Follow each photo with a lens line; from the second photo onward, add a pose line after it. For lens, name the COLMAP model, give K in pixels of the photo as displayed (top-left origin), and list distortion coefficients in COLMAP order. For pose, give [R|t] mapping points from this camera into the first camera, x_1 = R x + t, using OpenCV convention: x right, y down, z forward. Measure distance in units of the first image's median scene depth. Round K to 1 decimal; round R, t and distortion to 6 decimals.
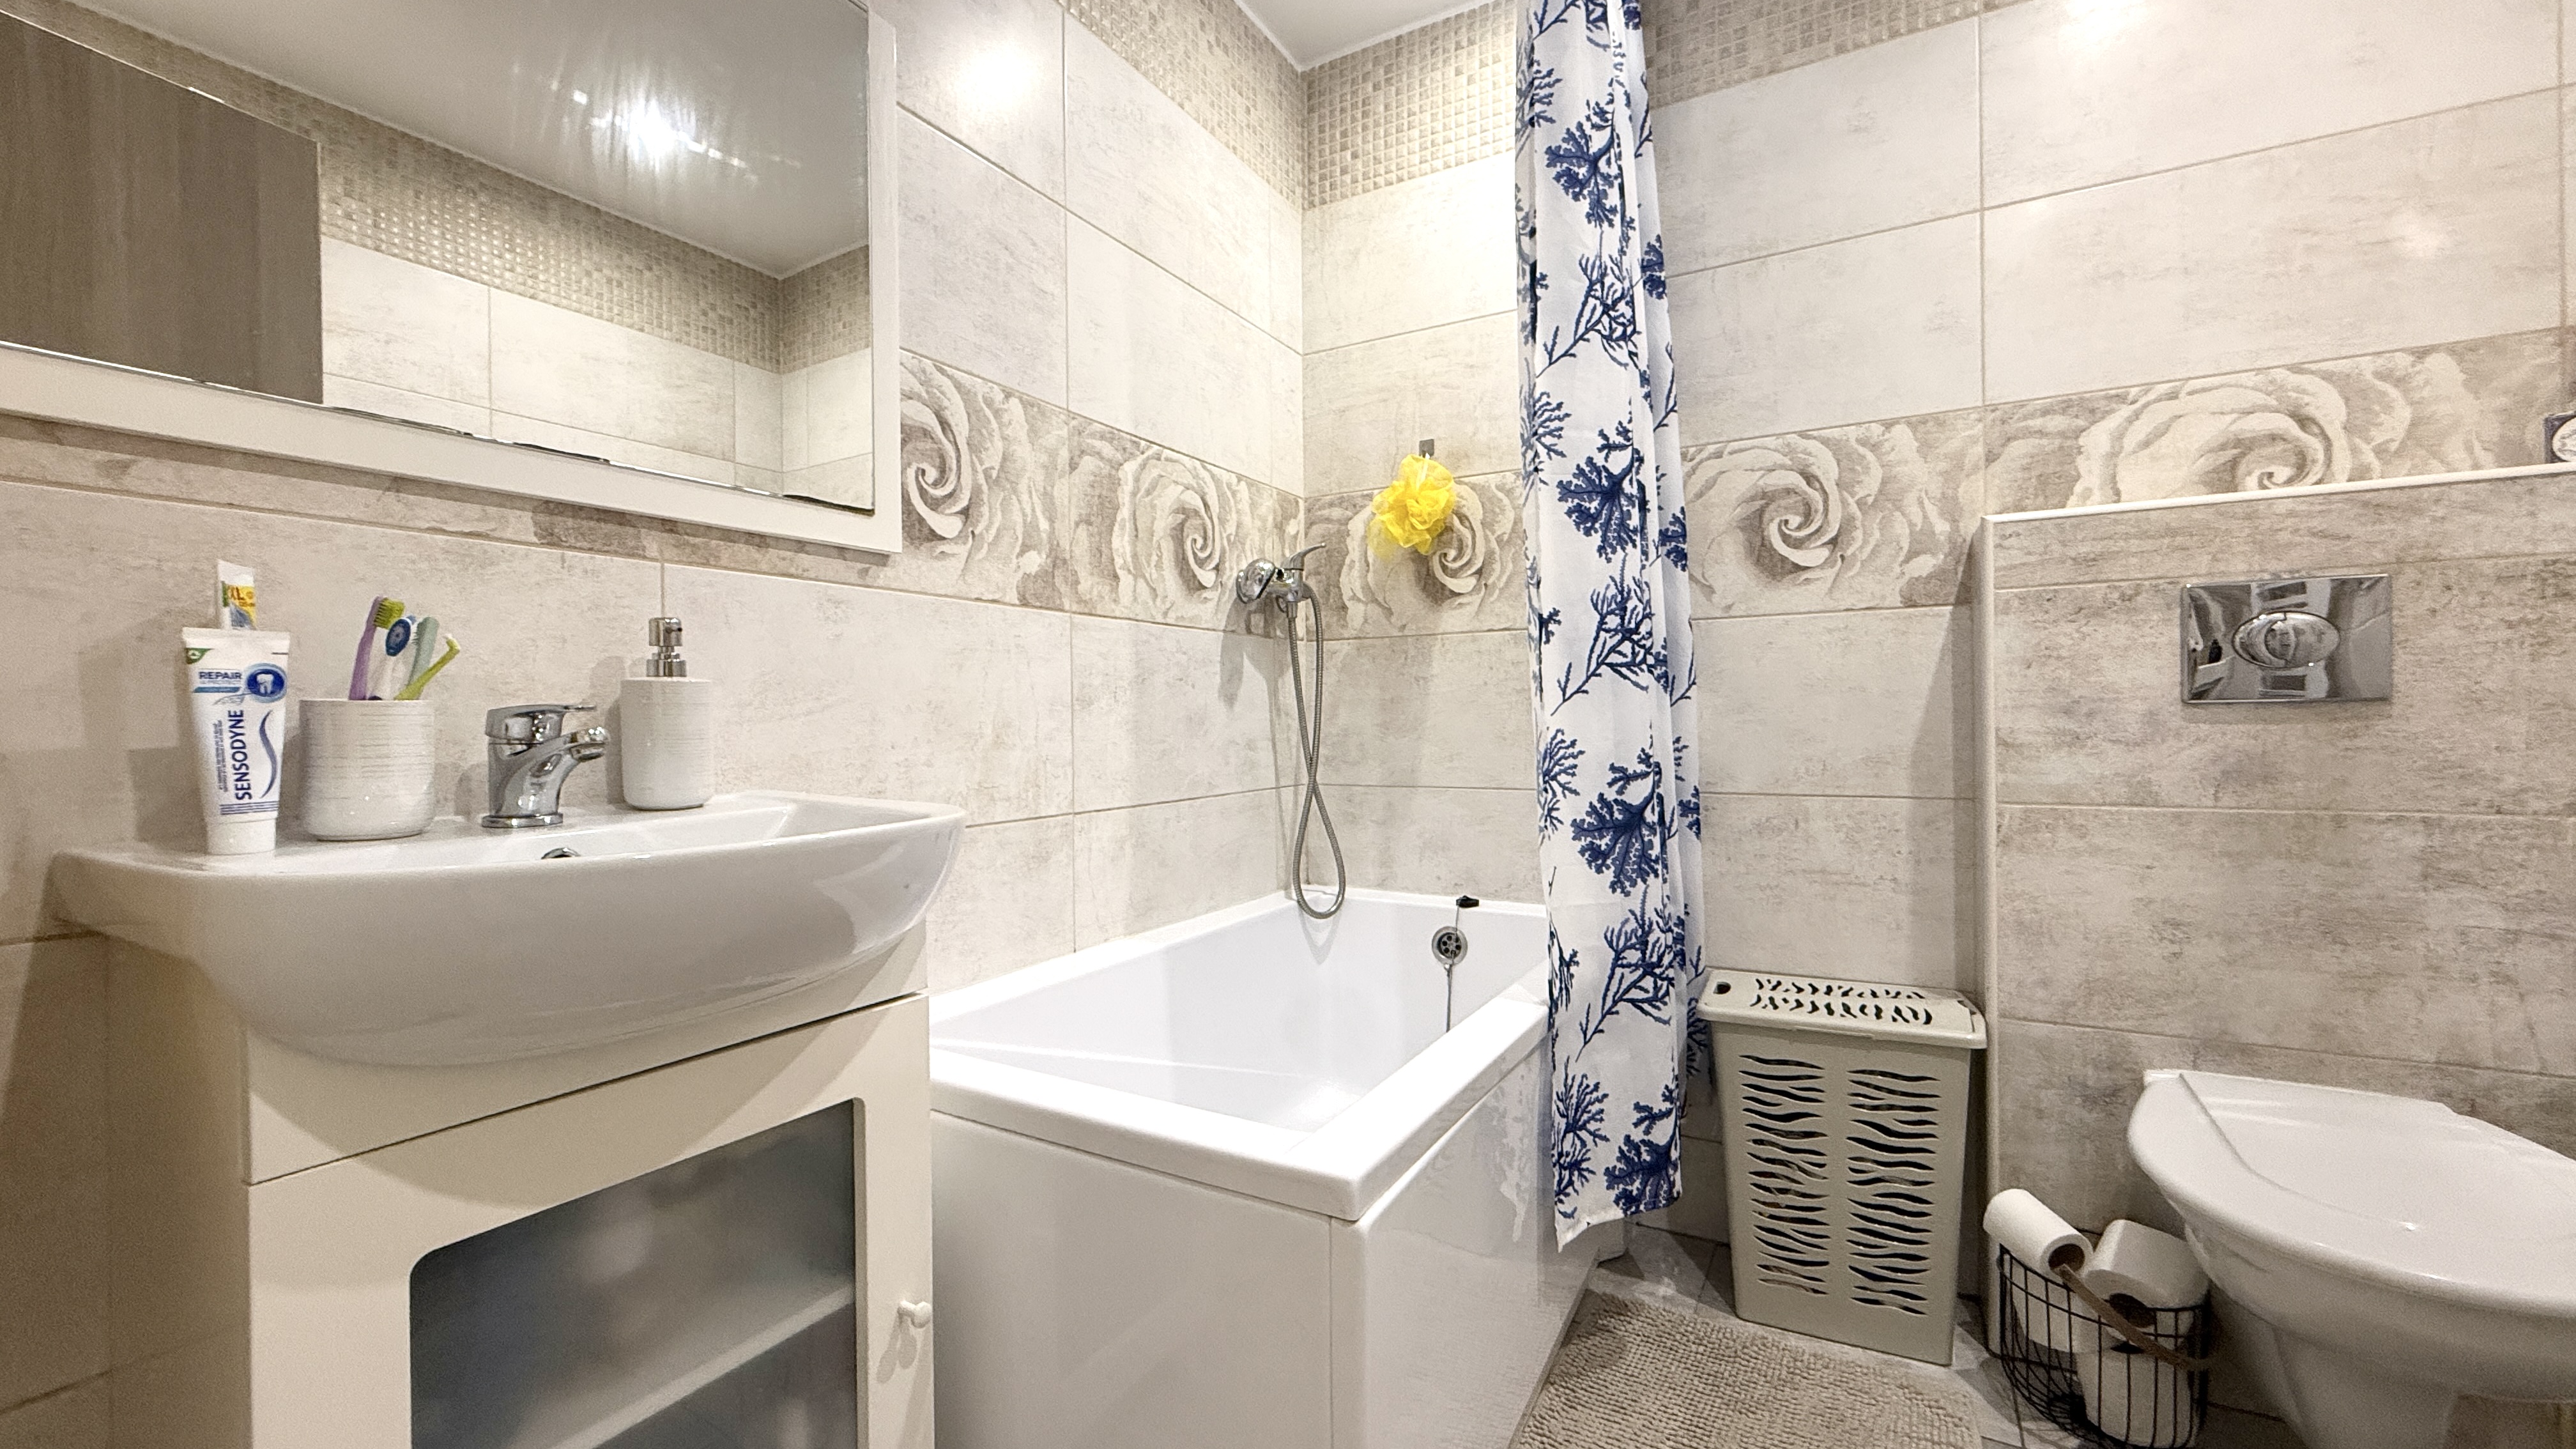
lens RADIAL K [[1039.3, 0, 1276.0], [0, 1039.3, 732.1], [0, 0, 1]] dist [-0.004698, -0.000205]
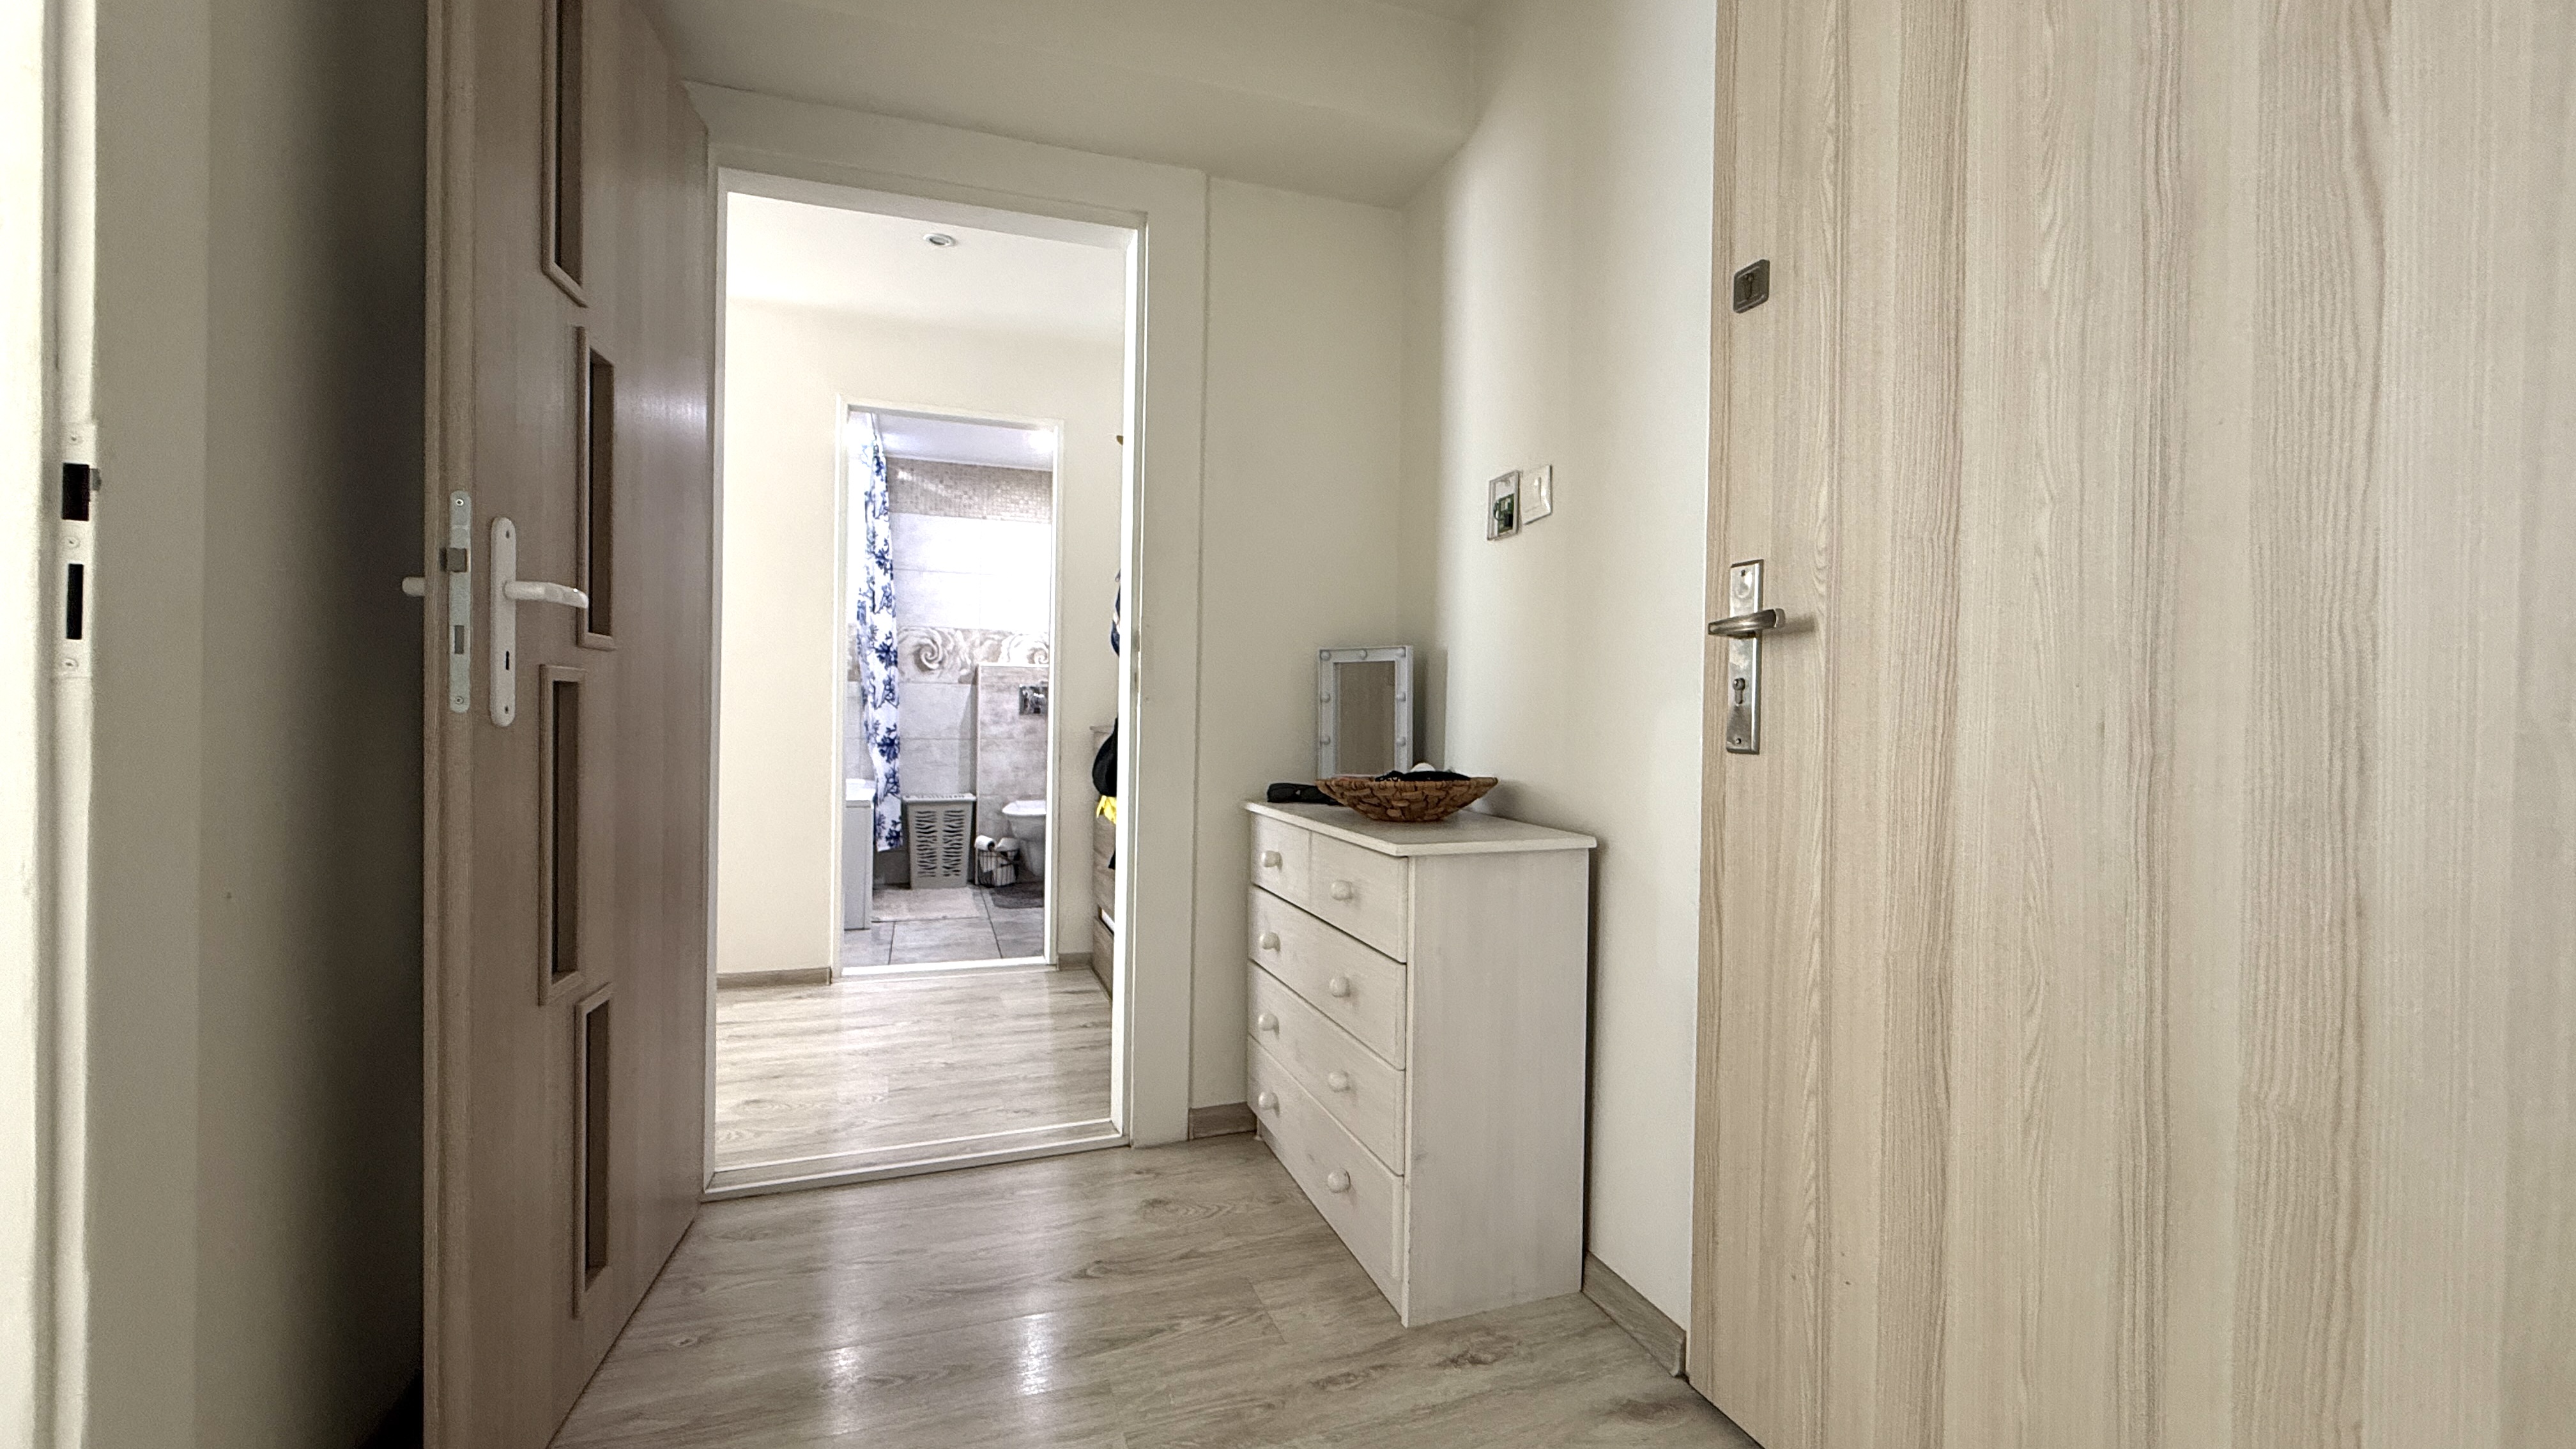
lens RADIAL K [[1039.3, 0, 1281.6], [0, 1039.3, 722.3], [0, 0, 1]] dist [-0.004698, -0.000205]
pose [[0.647694, 0.016504, 0.761722, -1.501527], [-0.020374, 0.999783, -0.004338, 0.001196], [-0.761628, -0.012710, 0.647889, -2.325425]]
